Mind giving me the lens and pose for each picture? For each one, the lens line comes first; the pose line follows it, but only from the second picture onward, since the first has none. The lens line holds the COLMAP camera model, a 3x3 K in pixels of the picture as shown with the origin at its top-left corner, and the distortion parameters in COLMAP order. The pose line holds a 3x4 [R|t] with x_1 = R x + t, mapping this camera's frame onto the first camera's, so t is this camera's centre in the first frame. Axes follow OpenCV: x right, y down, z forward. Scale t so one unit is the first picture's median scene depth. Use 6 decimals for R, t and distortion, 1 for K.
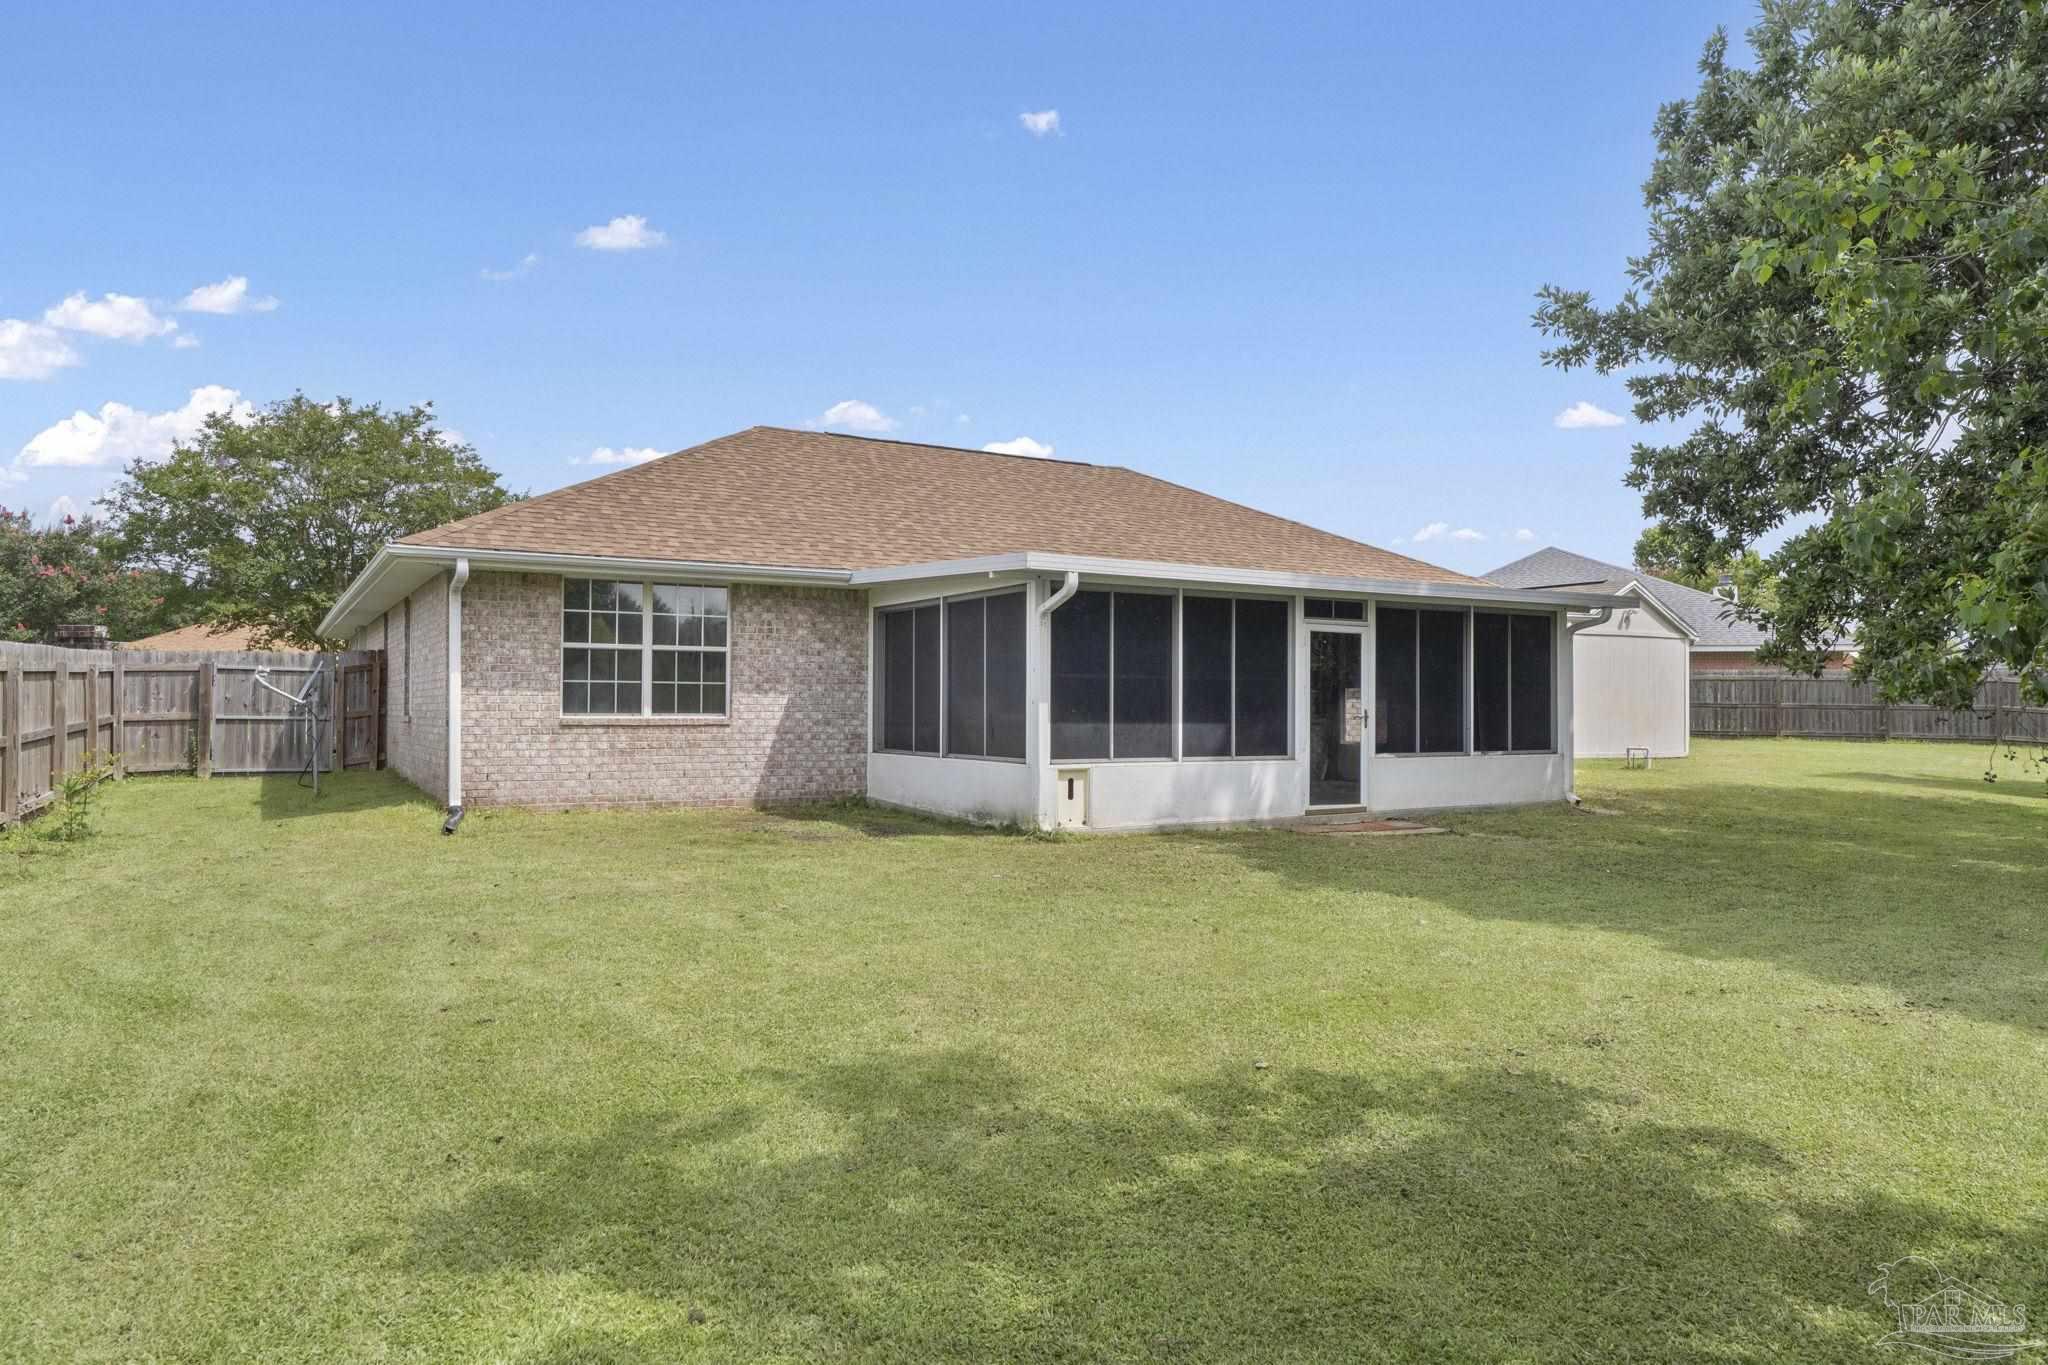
lens RADIAL K [[1220.8, 0, 948.2], [0, 1220.8, 711.3], [0, 0, 1]] dist [0.001910, 0.000270]
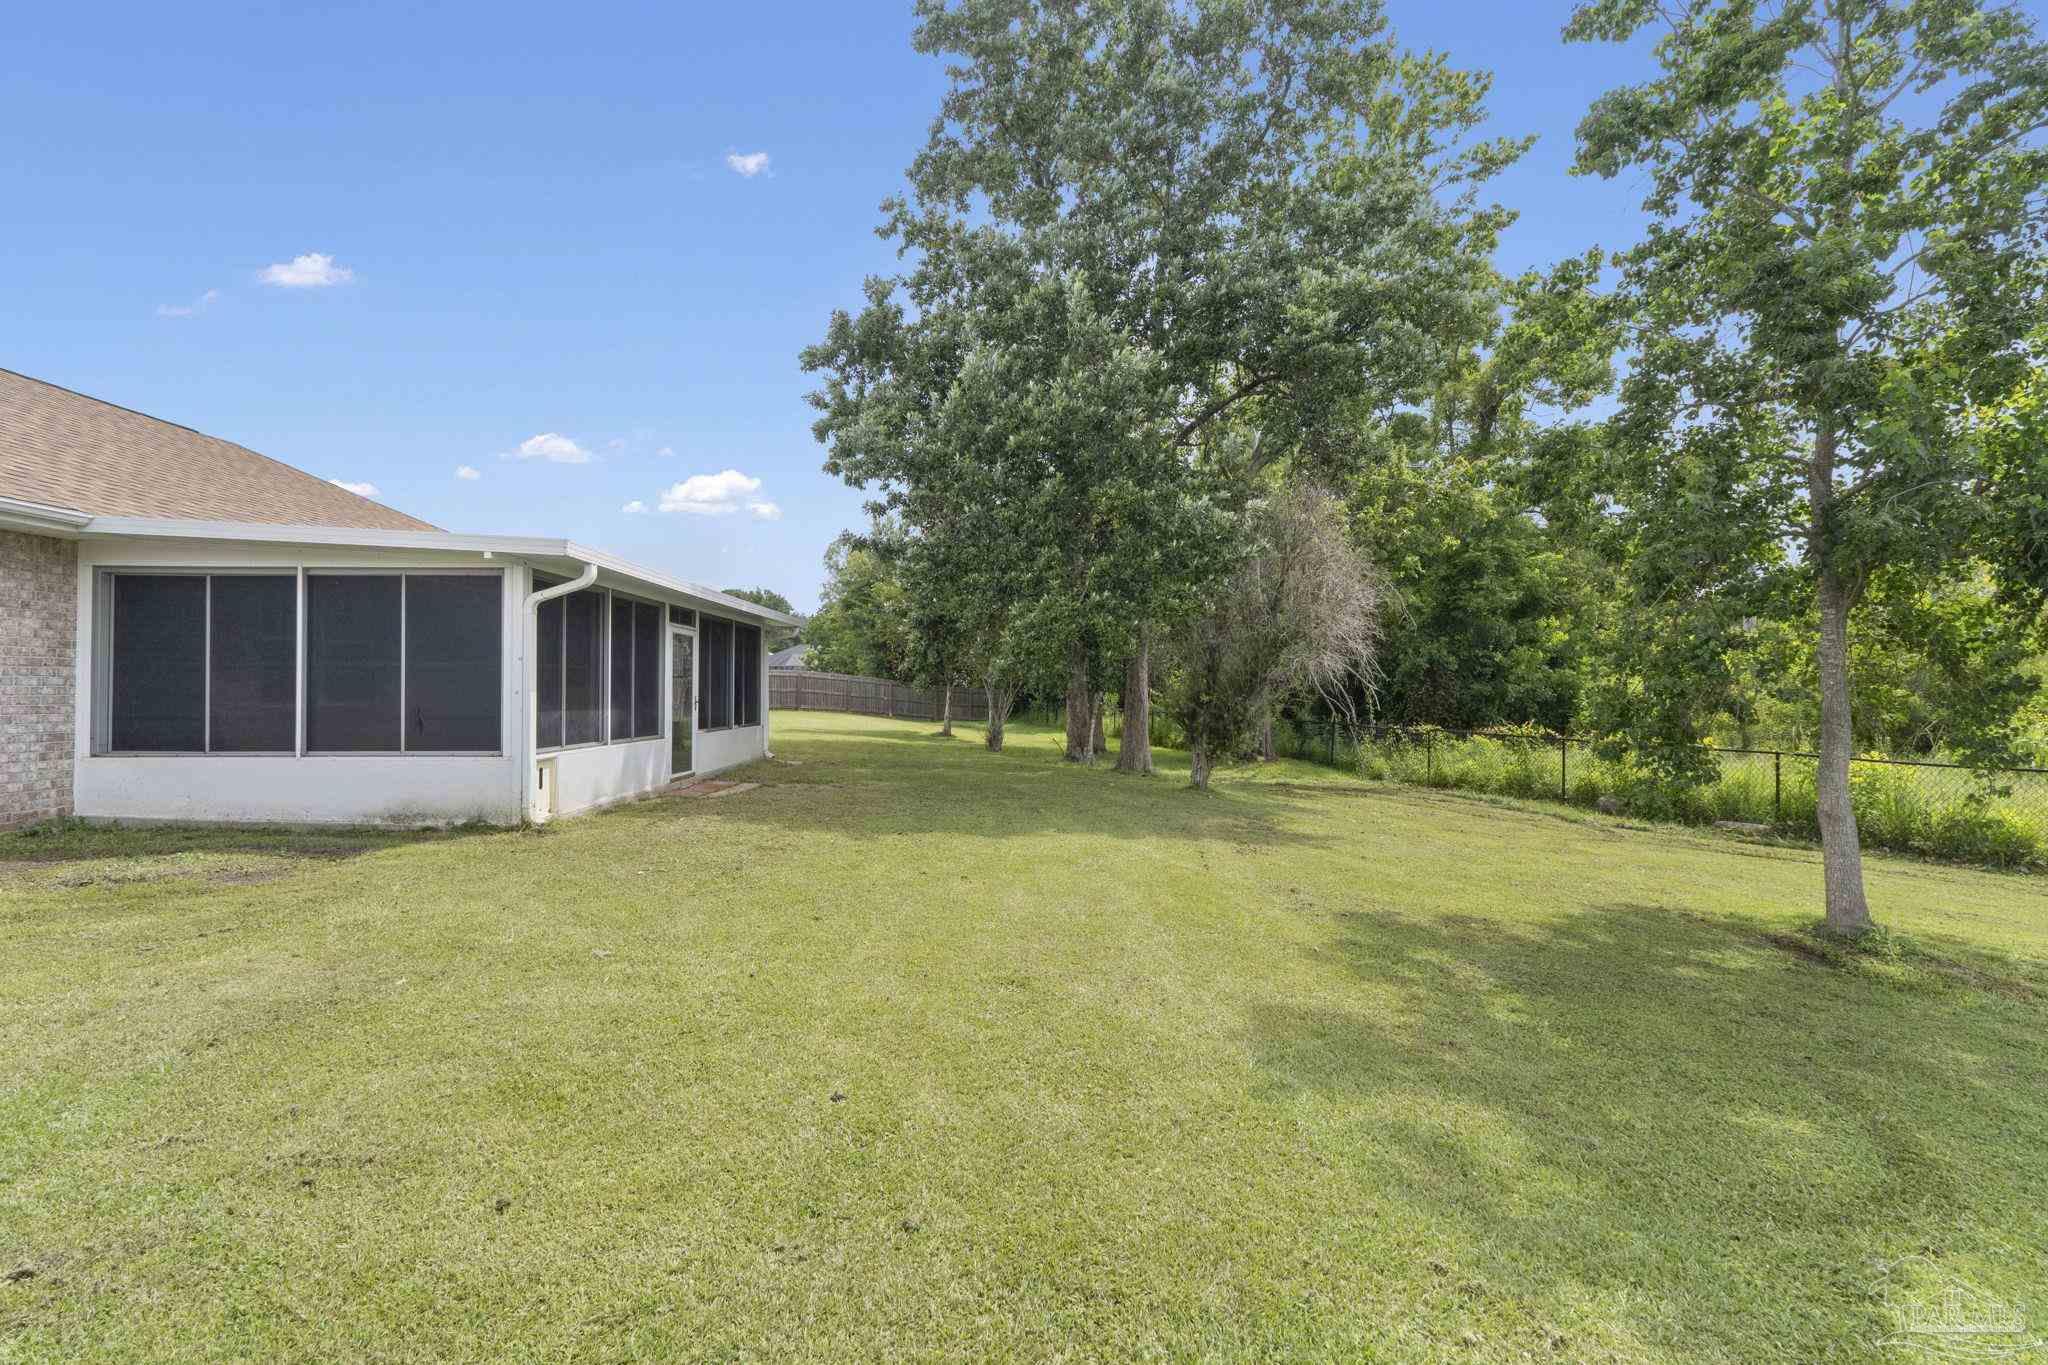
lens RADIAL K [[855.0, 0, 1024.0], [0, 855.0, 682.5], [0, 0, 1]] dist [0.004276, 0.000552]
pose [[0.500601, 0.005267, 0.865662, -0.258921], [0.003869, 0.999958, -0.008322, -0.006431], [-0.865669, 0.007515, 0.500560, 0.256224]]
